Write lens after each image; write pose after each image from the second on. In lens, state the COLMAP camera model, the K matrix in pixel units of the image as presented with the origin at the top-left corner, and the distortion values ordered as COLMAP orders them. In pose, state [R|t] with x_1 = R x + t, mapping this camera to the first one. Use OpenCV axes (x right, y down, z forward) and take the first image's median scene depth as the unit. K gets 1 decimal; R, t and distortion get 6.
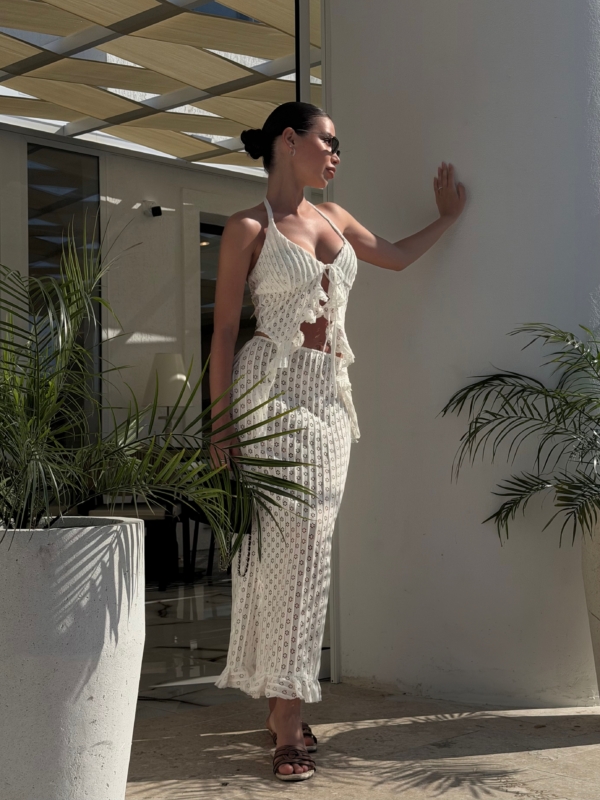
lens RADIAL K [[1212.3, 0, 316.8], [0, 1212.3, 398.6], [0, 0, 1]] dist [0.165361, 0.000000]
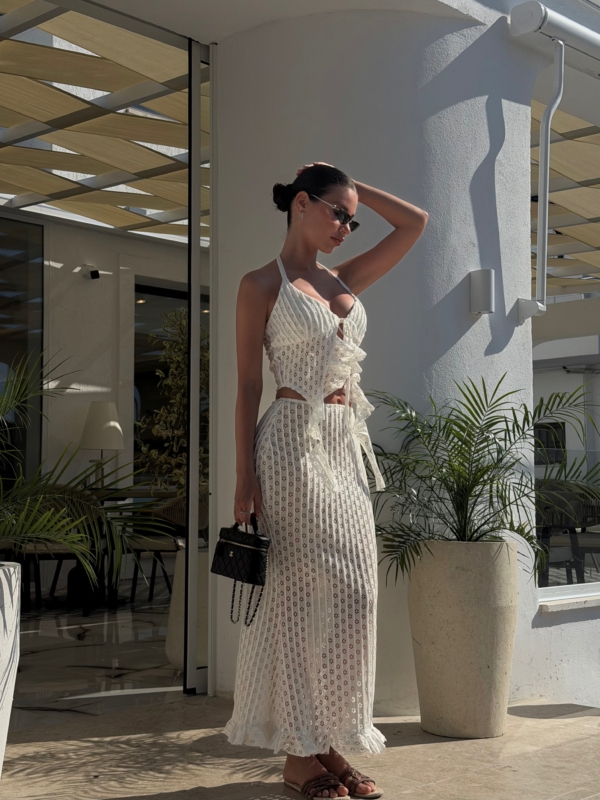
lens RADIAL K [[1134.4, 0, 291.8], [0, 1134.4, 417.1], [0, 0, 1]] dist [0.138092, 0.000000]
pose [[0.999599, 0.013771, 0.024730, 0.034556], [-0.013379, 0.999783, -0.015983, -0.012298], [-0.024945, 0.015646, 0.999566, -0.065204]]
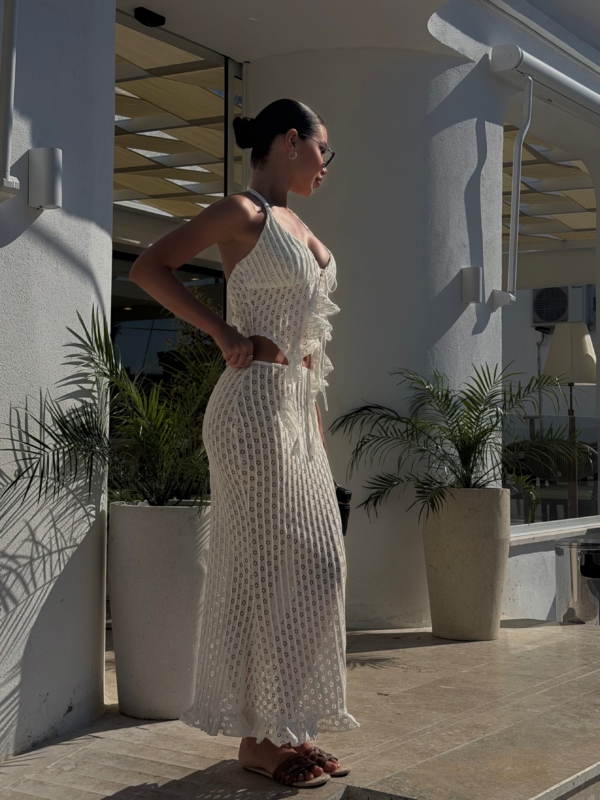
lens RADIAL K [[1236.7, 0, 293.4], [0, 1236.7, 403.6], [0, 0, 1]] dist [0.196232, 0.000000]
pose [[0.980779, 0.024660, 0.193558, -0.120735], [-0.028297, 0.999471, 0.016044, -0.023092], [-0.193060, -0.021213, 0.980958, -0.236947]]
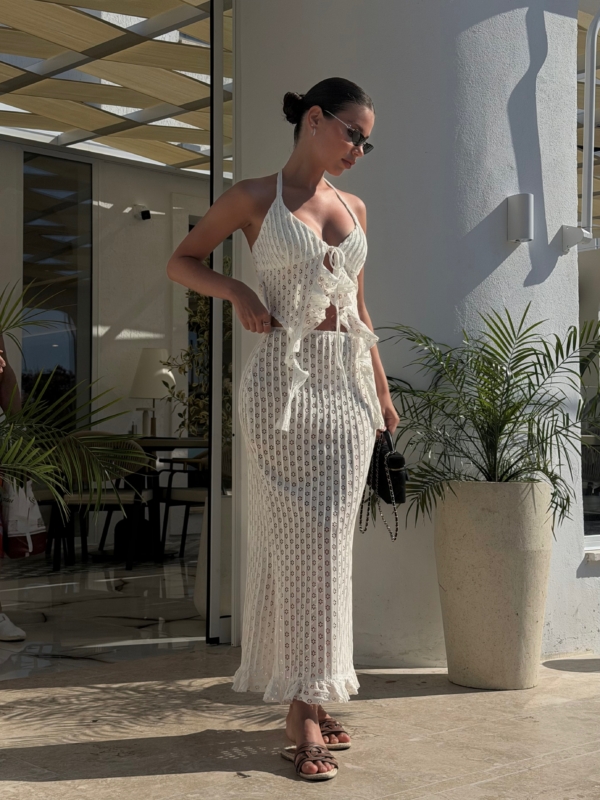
lens RADIAL K [[1205.6, 0, 307.3], [0, 1205.6, 381.3], [0, 0, 1]] dist [0.153075, 0.000000]
pose [[0.999344, 0.008898, -0.035094, 0.066445], [-0.009146, 0.999934, -0.006937, -0.003527], [0.035030, 0.007253, 0.999360, -0.069475]]
